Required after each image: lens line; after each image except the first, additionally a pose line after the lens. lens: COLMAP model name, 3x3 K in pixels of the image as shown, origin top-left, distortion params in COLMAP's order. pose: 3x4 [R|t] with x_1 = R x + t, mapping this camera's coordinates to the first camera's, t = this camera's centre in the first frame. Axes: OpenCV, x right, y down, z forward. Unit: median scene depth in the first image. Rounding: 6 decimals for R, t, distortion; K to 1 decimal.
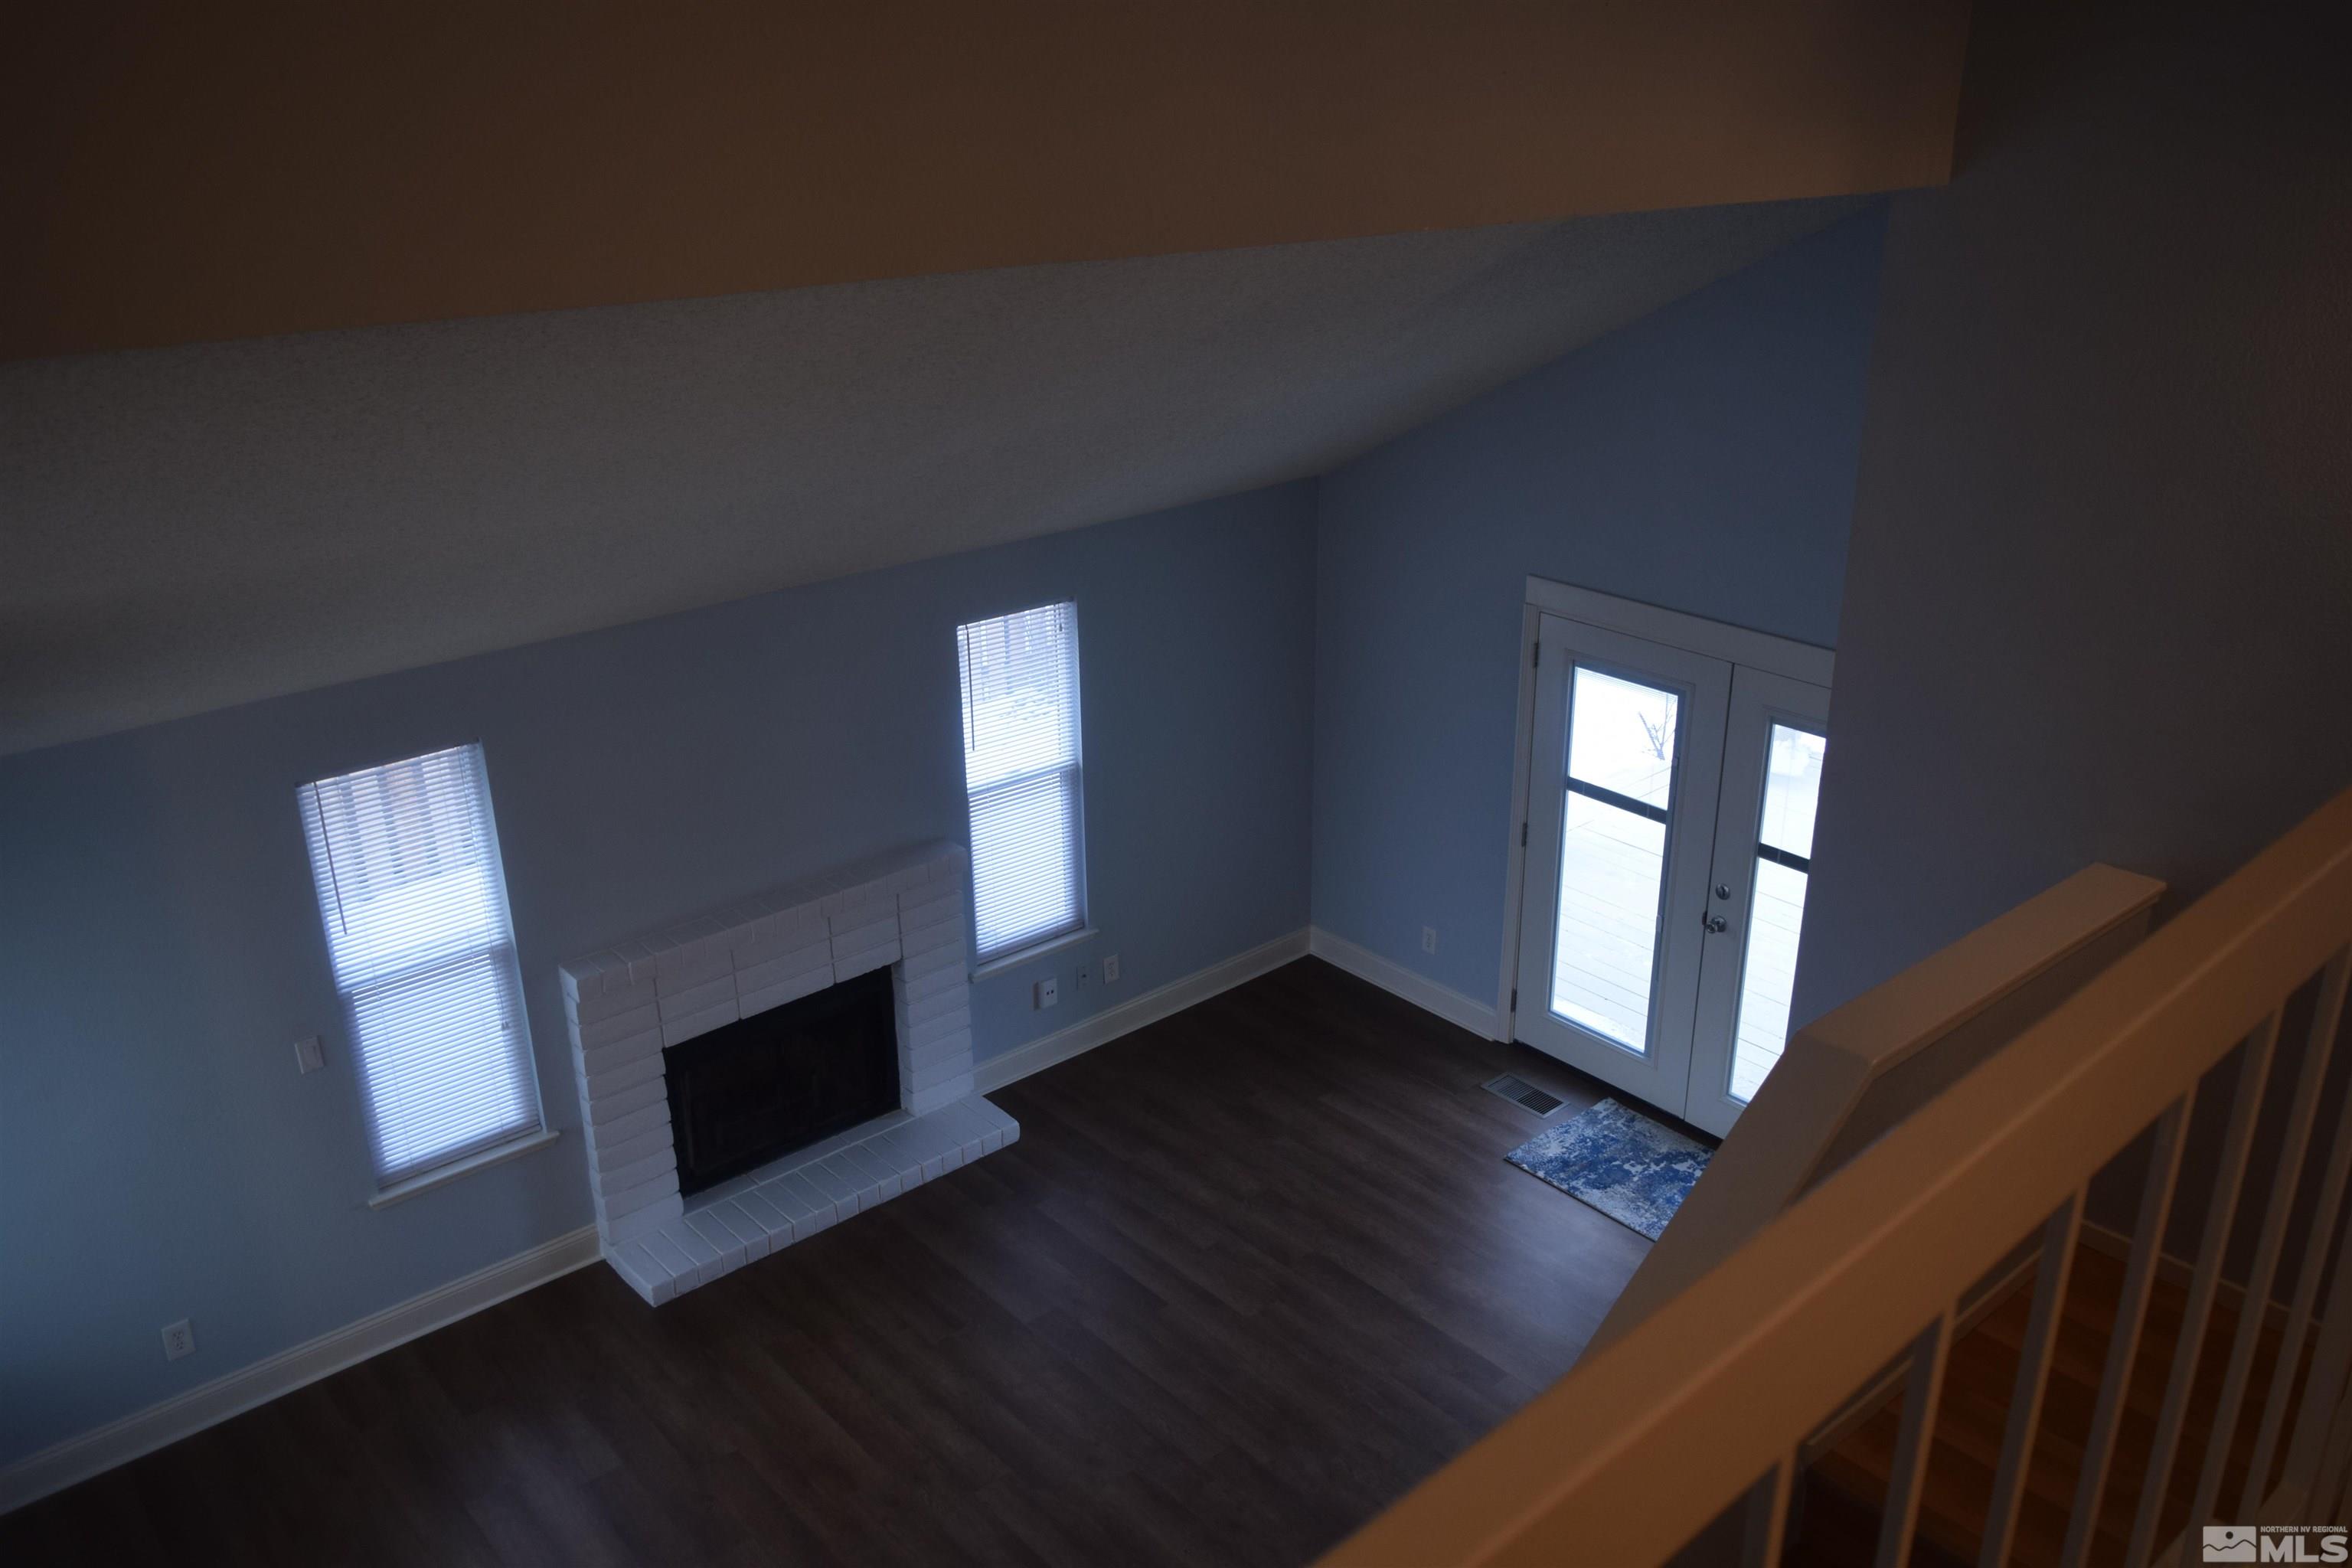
lens RADIAL K [[1827.9, 0, 1177.6], [0, 1827.9, 786.2], [0, 0, 1]] dist [-0.020225, 0.010023]
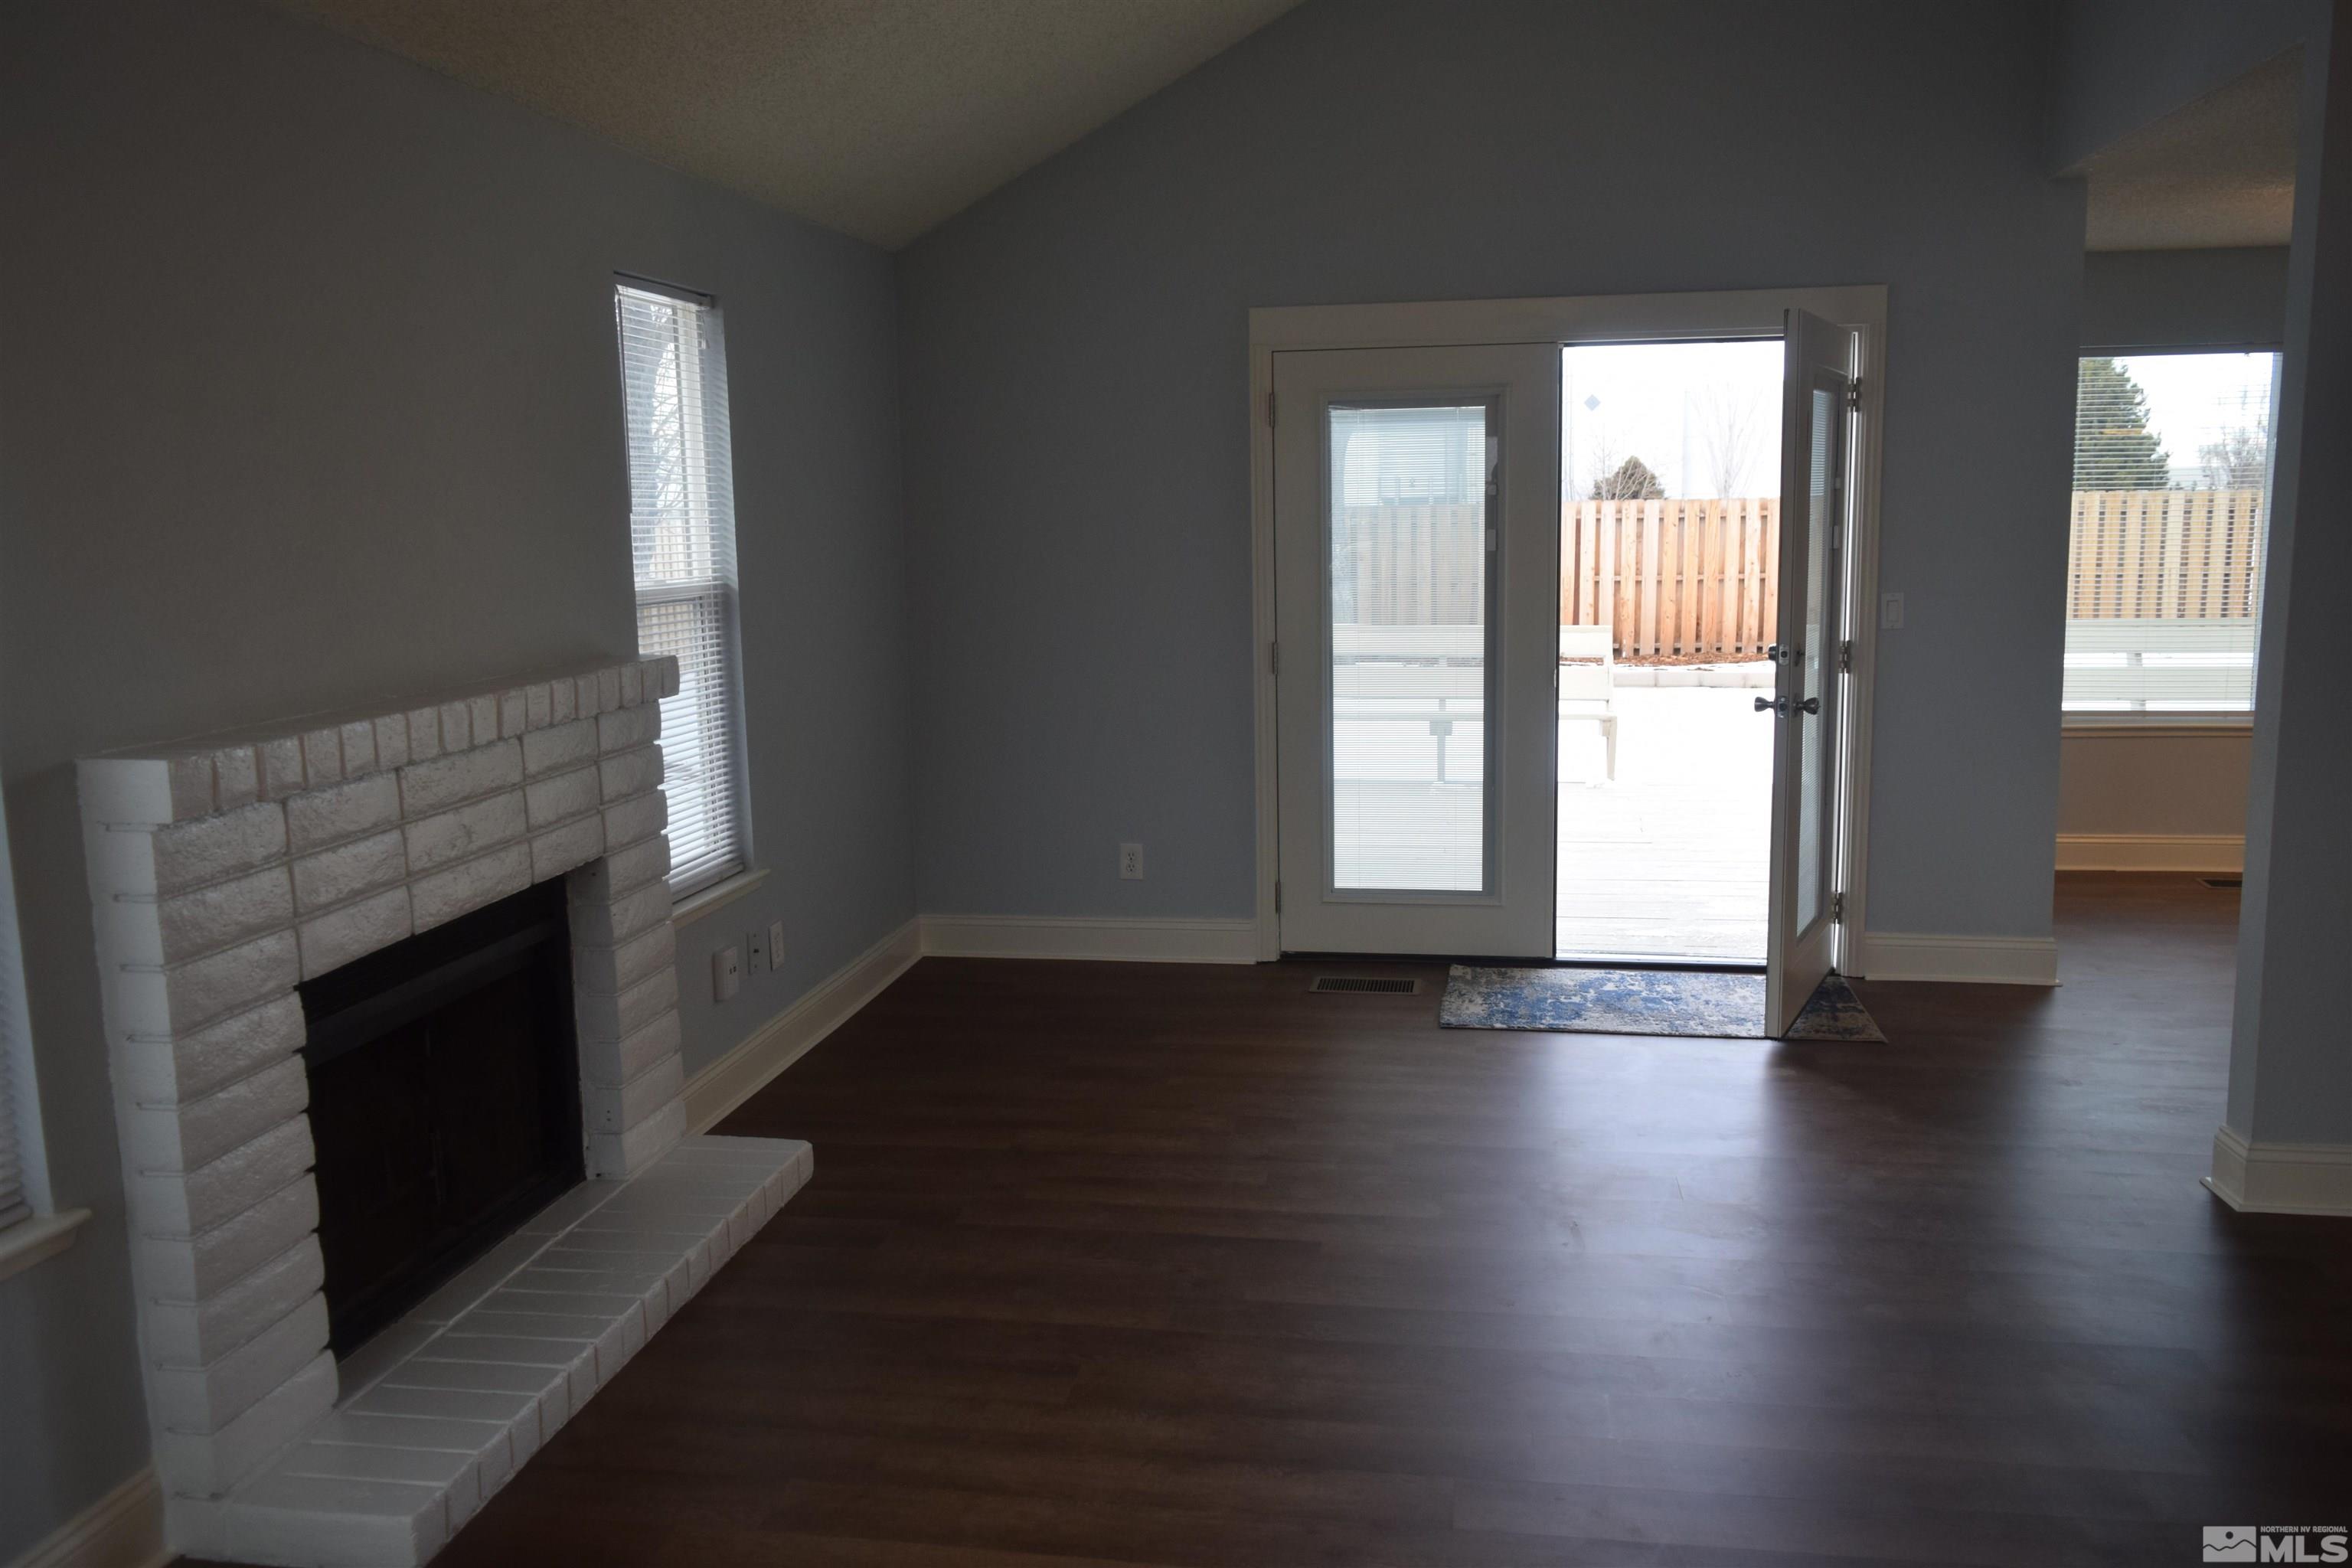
lens RADIAL K [[1827.9, 0, 1171.3], [0, 1827.9, 779.4], [0, 0, 1]] dist [-0.020225, 0.010023]
pose [[0.778123, -0.100311, 0.620050, -0.338153], [0.245845, 0.957047, -0.153690, 0.189155], [-0.578000, 0.272027, 0.769361, 0.459232]]
